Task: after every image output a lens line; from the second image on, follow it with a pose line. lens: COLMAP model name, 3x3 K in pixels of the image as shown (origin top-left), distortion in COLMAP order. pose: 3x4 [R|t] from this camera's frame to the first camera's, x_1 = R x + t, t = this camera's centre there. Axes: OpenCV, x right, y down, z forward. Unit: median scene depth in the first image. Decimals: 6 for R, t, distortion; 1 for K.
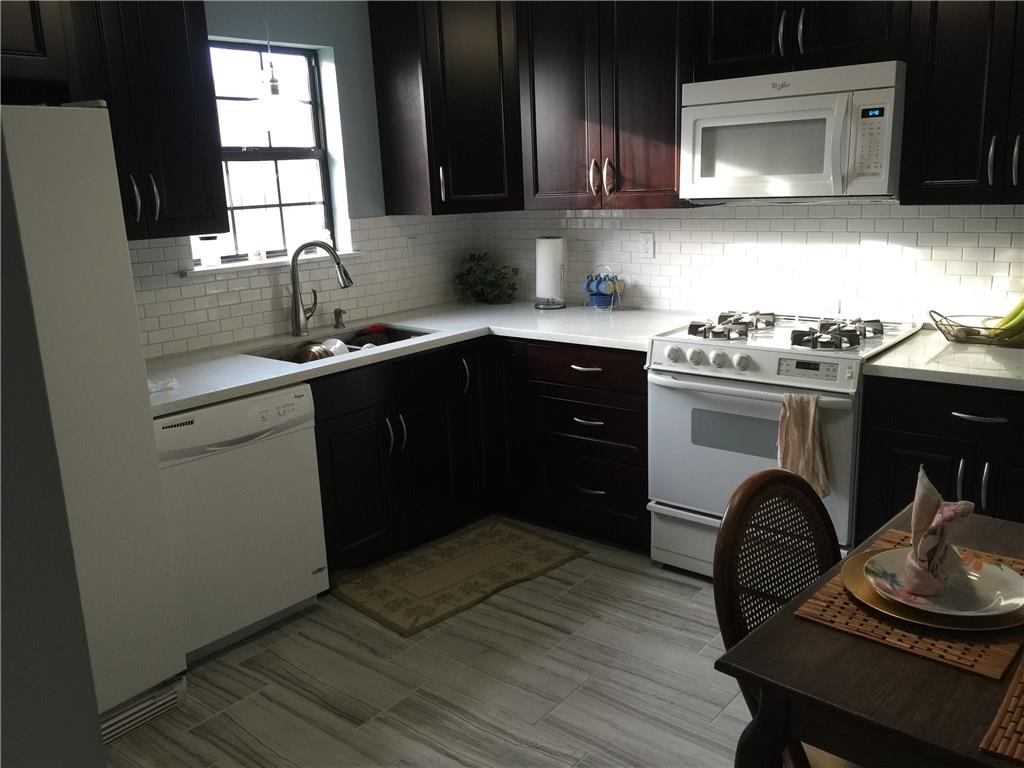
lens RADIAL K [[887.1, 0, 509.5], [0, 887.1, 380.2], [0, 0, 1]] dist [0.056404, -0.052431]
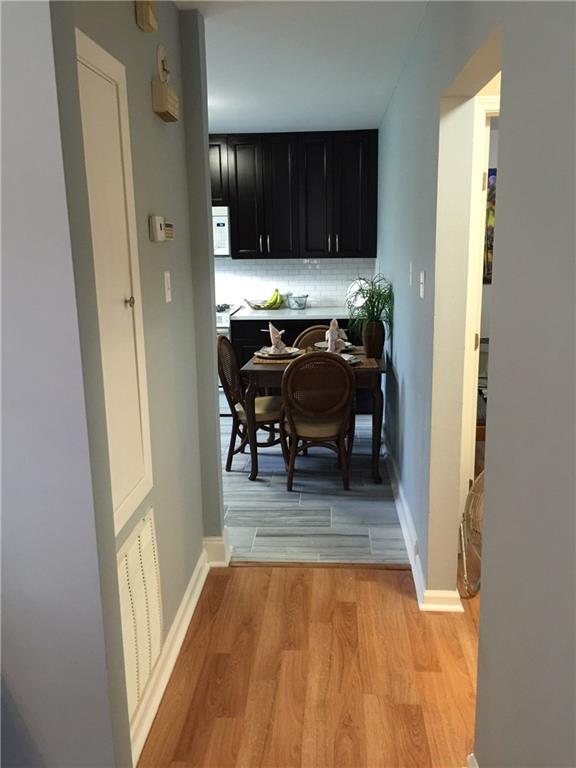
lens RADIAL K [[665.3, 0, 287.4], [0, 665.3, 384.9], [0, 0, 1]] dist [0.056404, -0.052431]
pose [[0.813368, -0.097016, 0.573603, -0.624630], [0.115461, 0.993303, 0.004278, 0.193493], [-0.570176, 0.062749, 0.819123, -0.723982]]
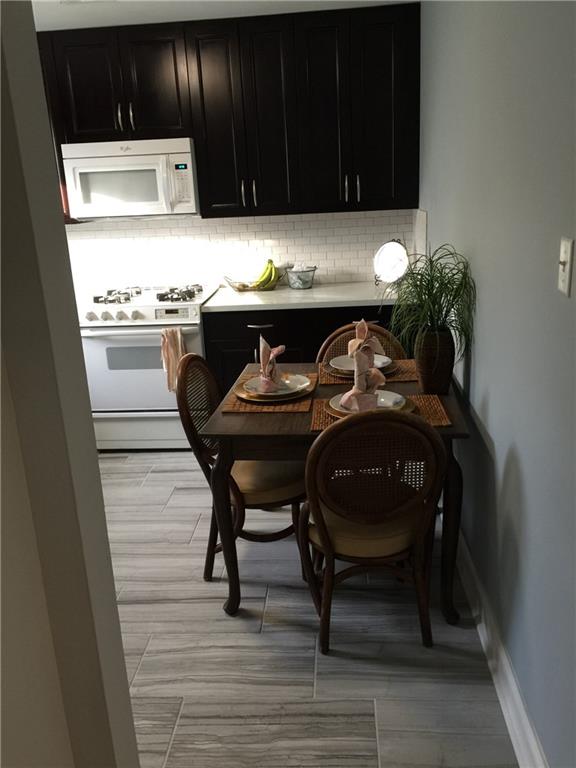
lens RADIAL K [[665.3, 0, 290.2], [0, 665.3, 384.0], [0, 0, 1]] dist [0.056404, -0.052431]
pose [[0.814553, -0.168816, 0.554982, -0.227969], [0.149529, 0.985491, 0.080304, 0.053328], [-0.560487, 0.017574, 0.827977, -0.216758]]
